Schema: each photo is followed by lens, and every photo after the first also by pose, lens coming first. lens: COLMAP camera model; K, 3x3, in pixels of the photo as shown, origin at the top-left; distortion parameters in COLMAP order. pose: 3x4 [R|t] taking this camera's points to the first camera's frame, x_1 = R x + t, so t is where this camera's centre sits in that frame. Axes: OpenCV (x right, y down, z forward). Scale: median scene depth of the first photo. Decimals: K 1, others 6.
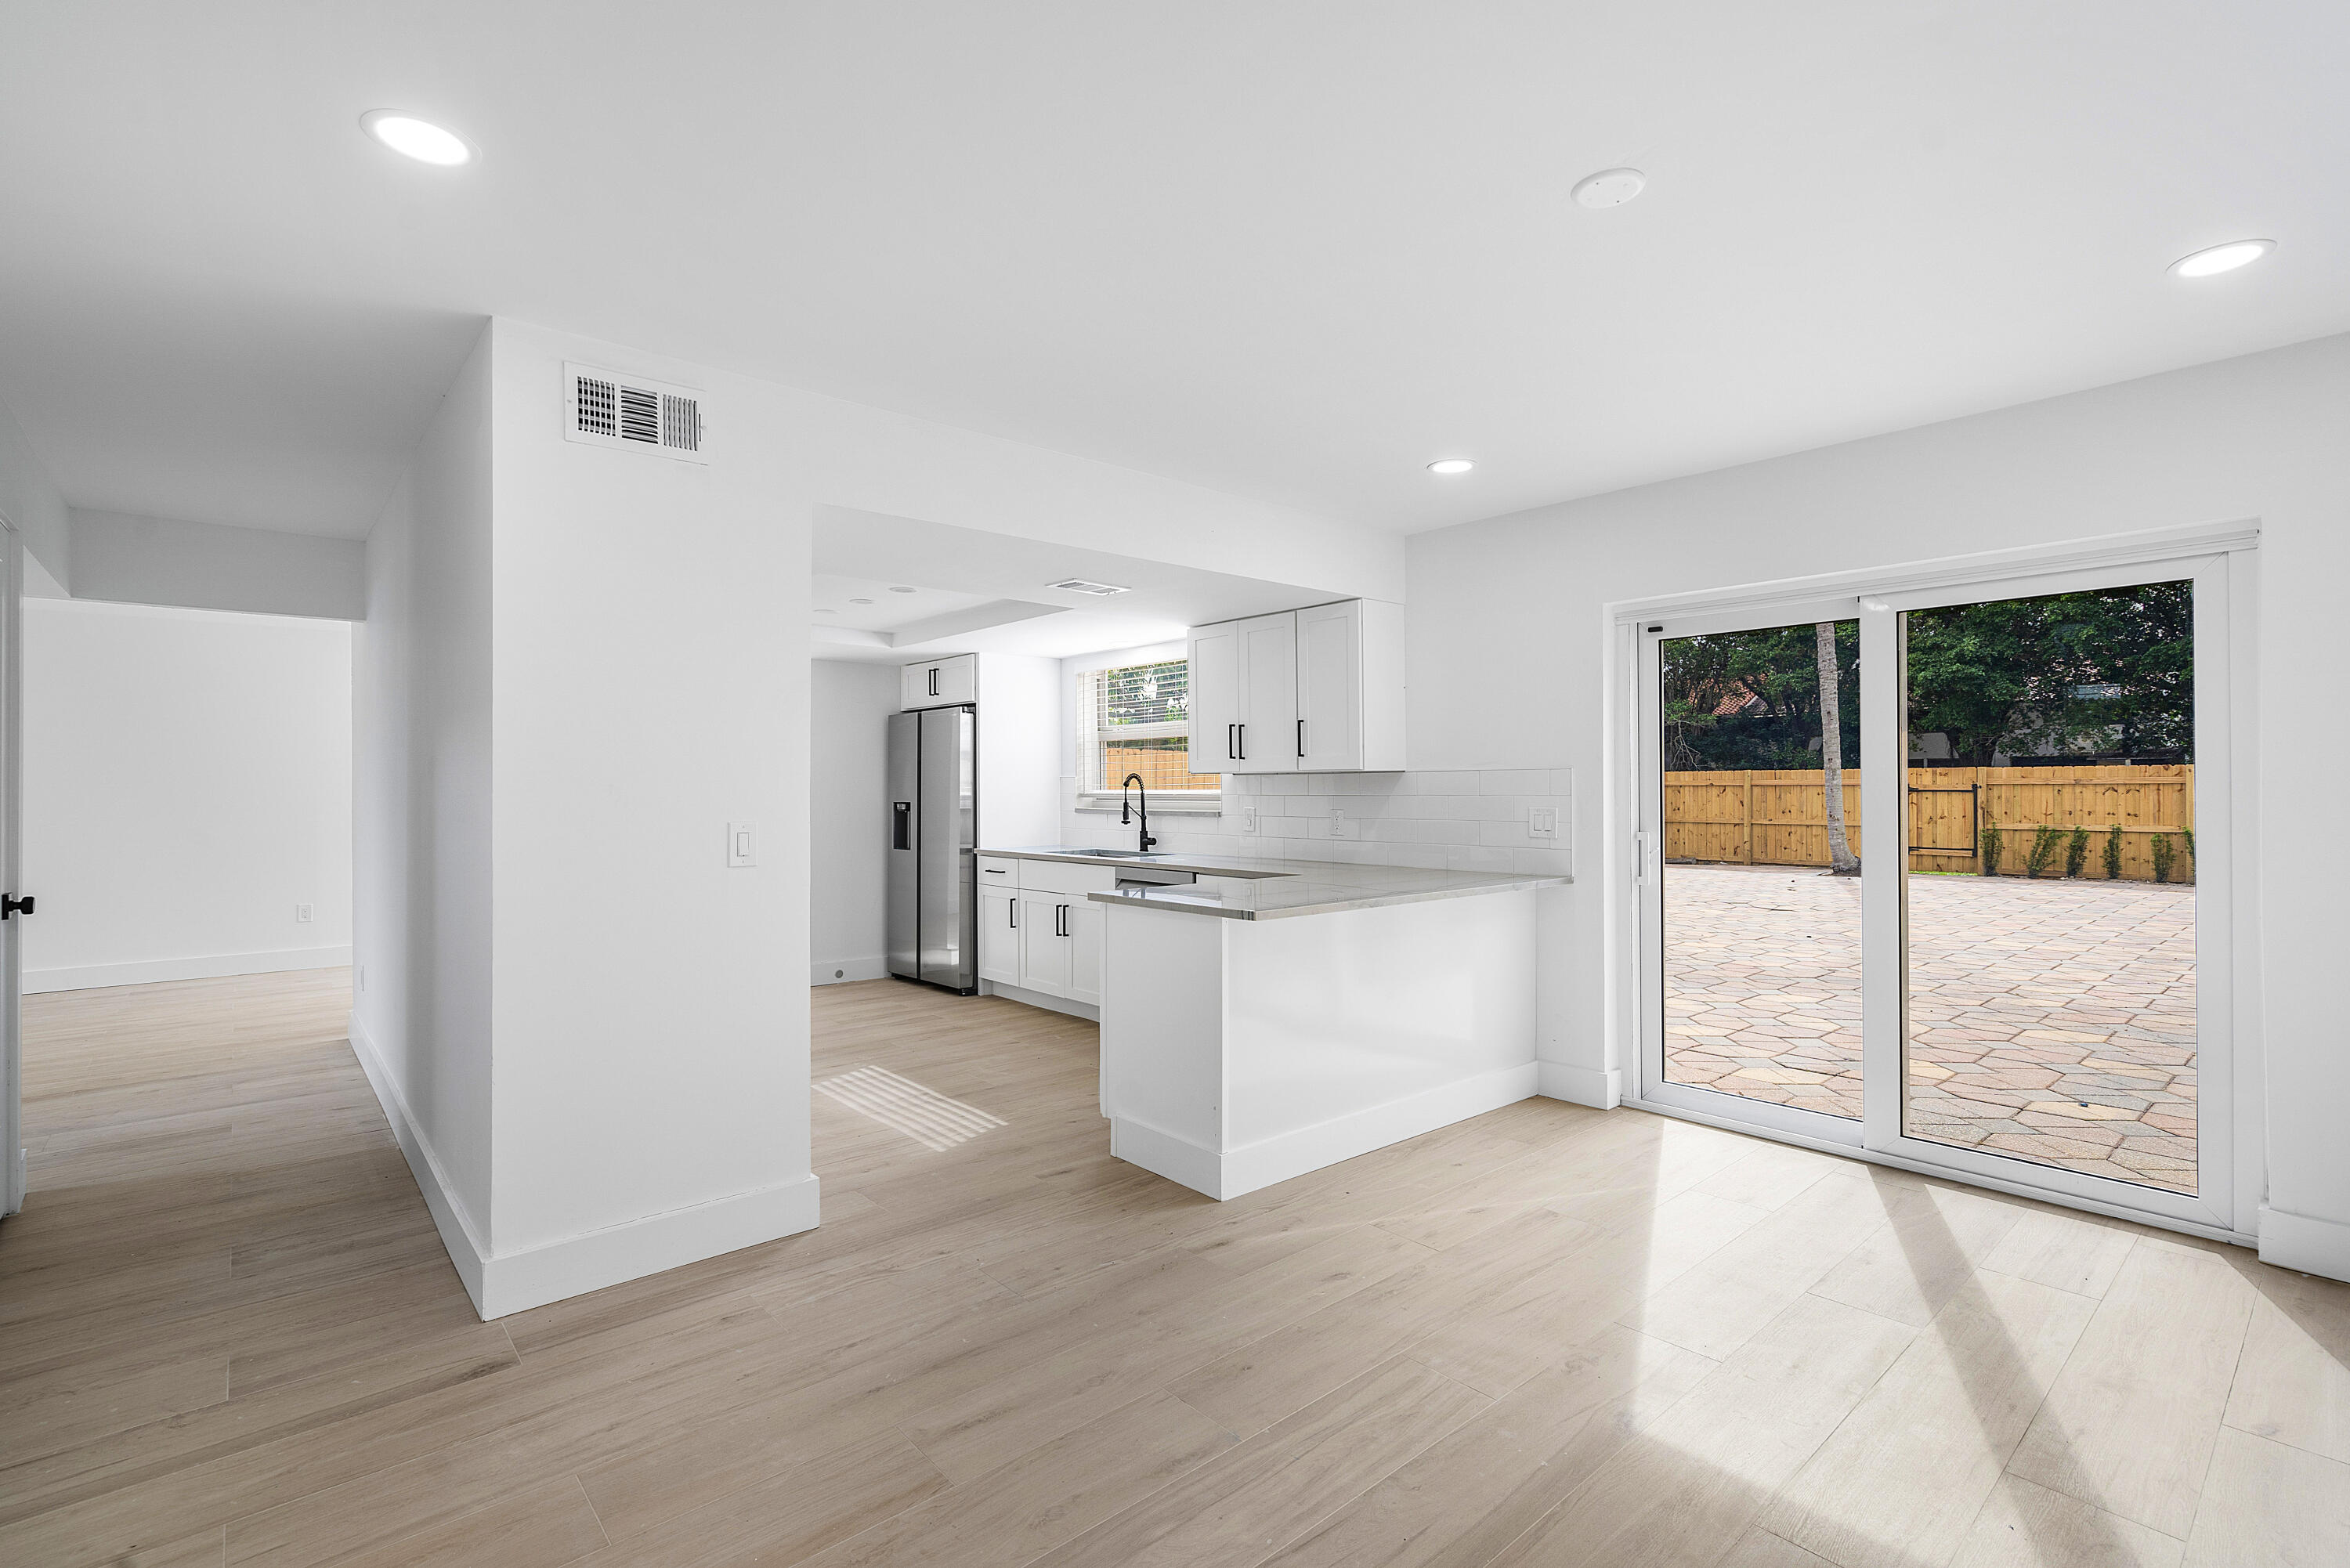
lens RADIAL K [[1046.7, 0, 1120.6], [0, 1046.7, 785.9], [0, 0, 1]] dist [0.001434, 0.000278]
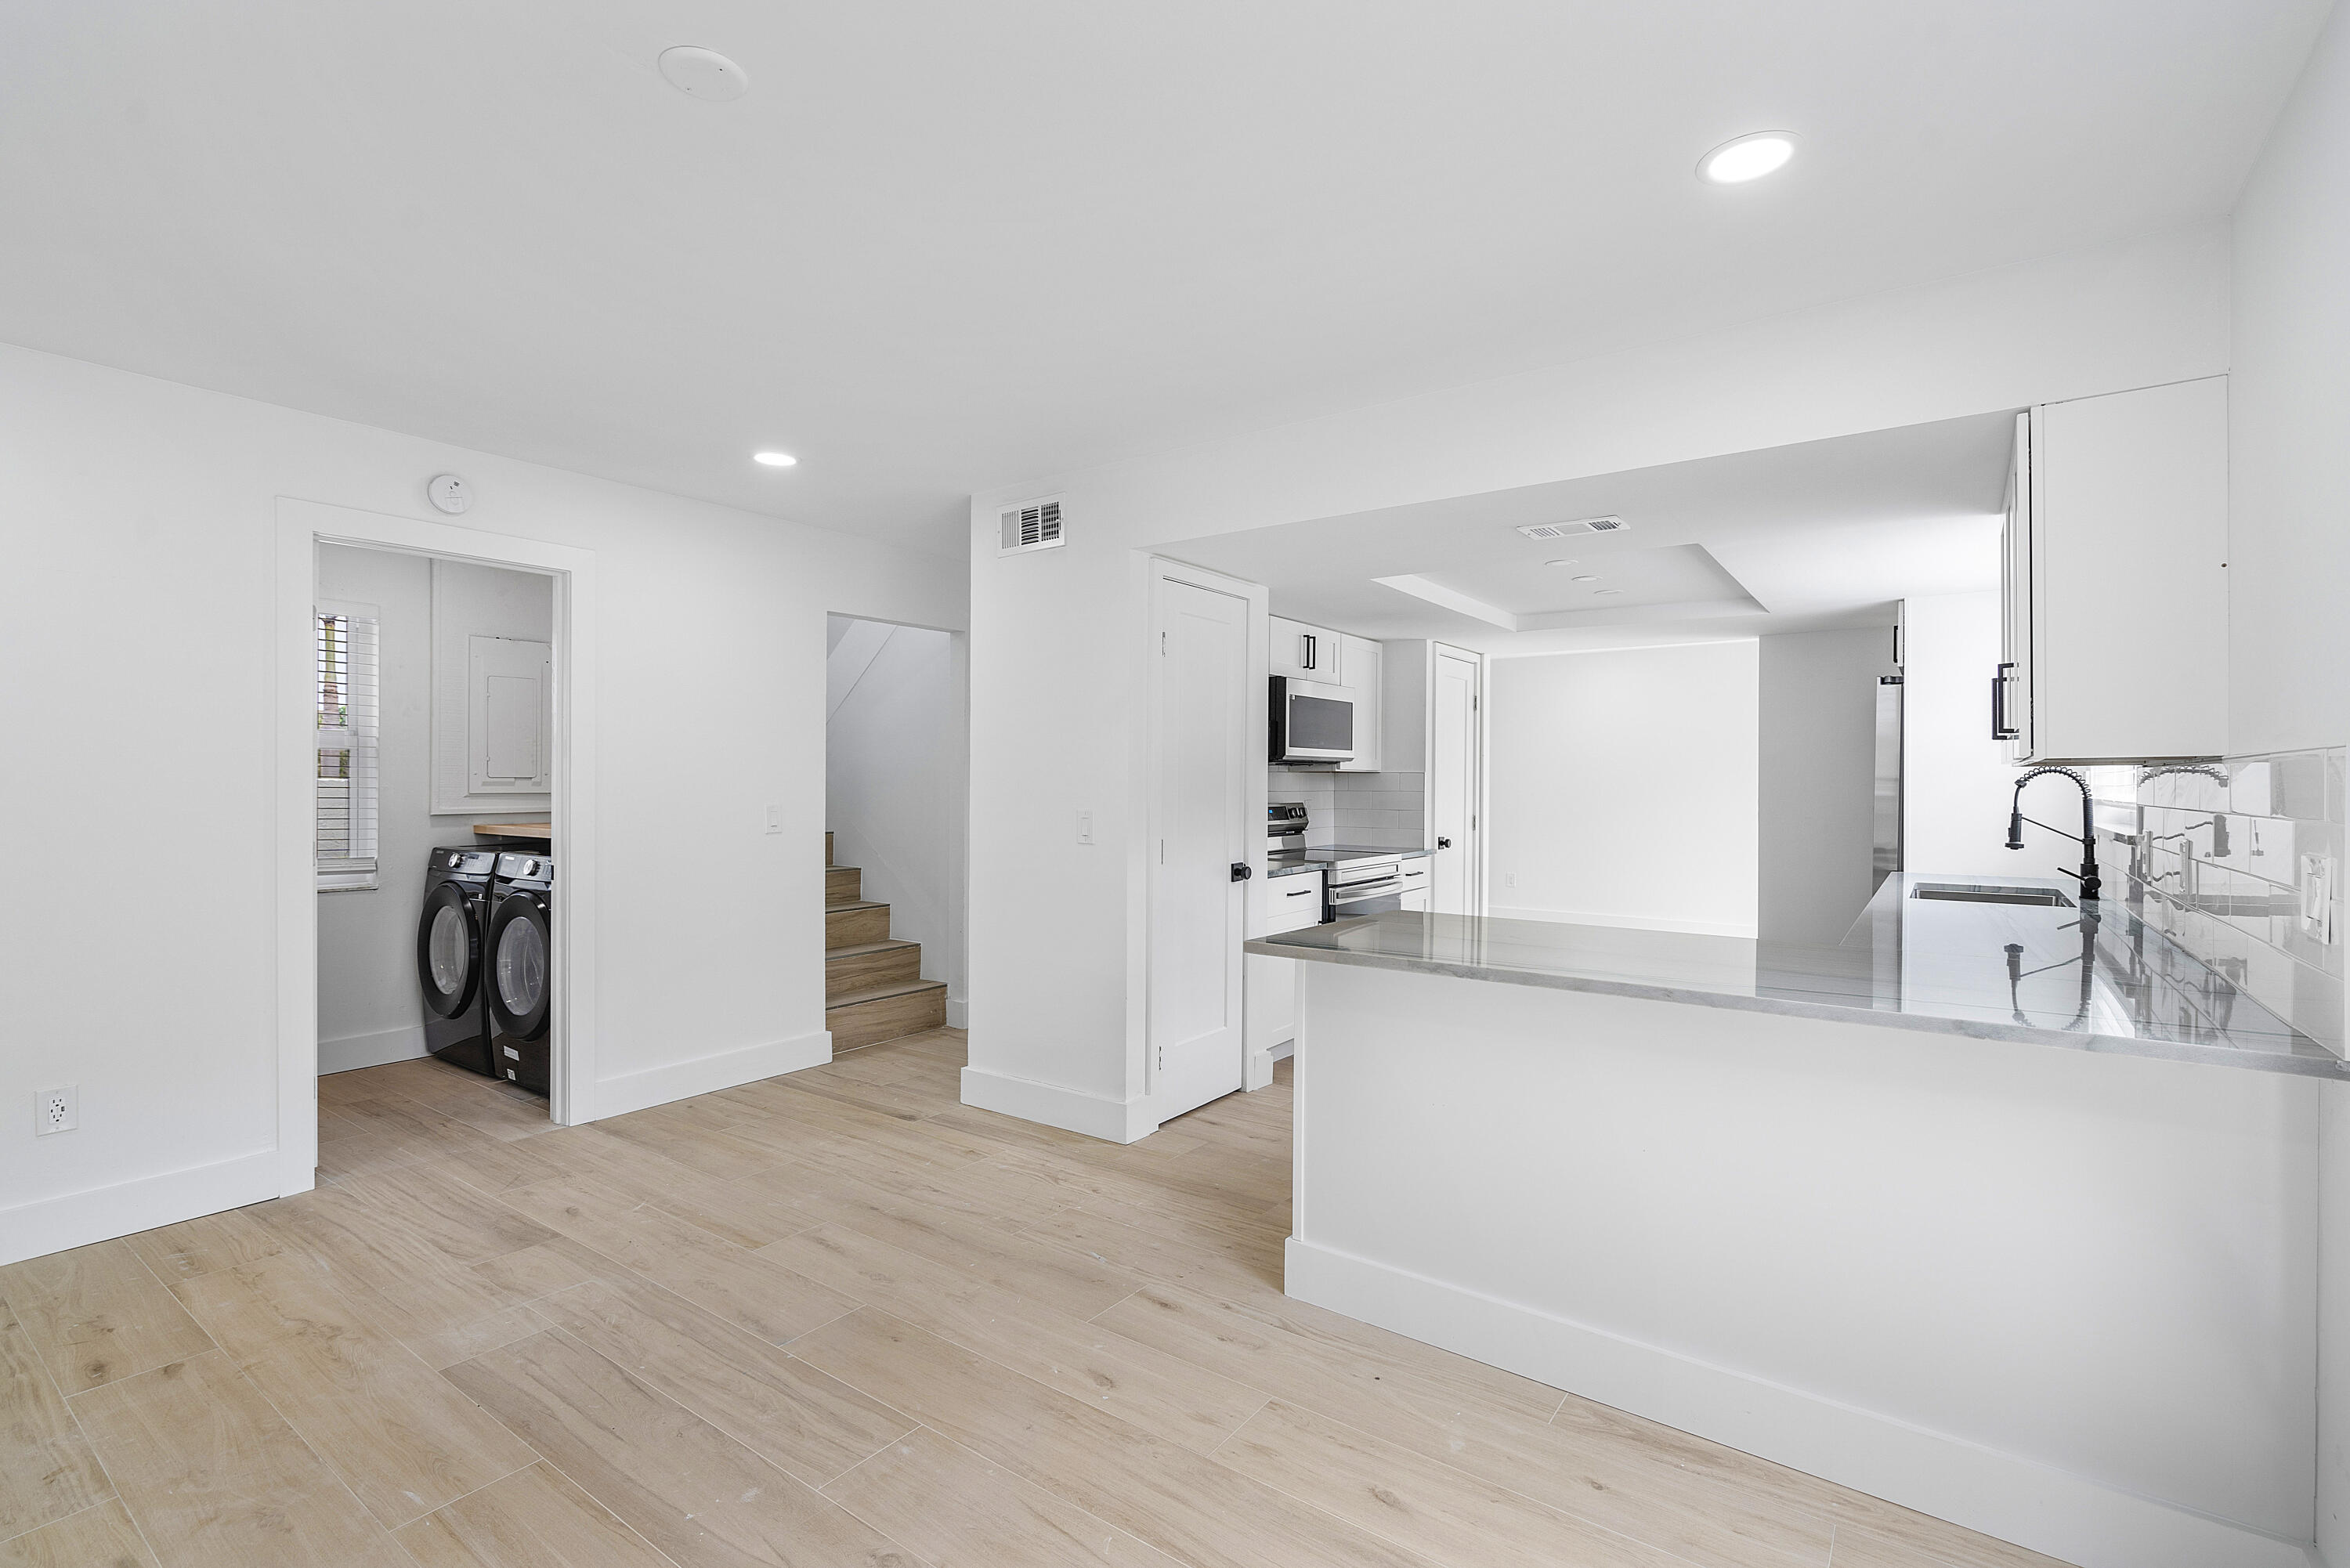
lens RADIAL K [[1048.2, 0, 1214.9], [0, 1048.2, 782.8], [0, 0, 1]] dist [-0.000381, -0.000049]
pose [[0.278753, 0.005074, -0.960349, 0.443405], [-0.003621, 0.999984, 0.004232, -0.002349], [0.960356, 0.002298, 0.278767, 0.370221]]
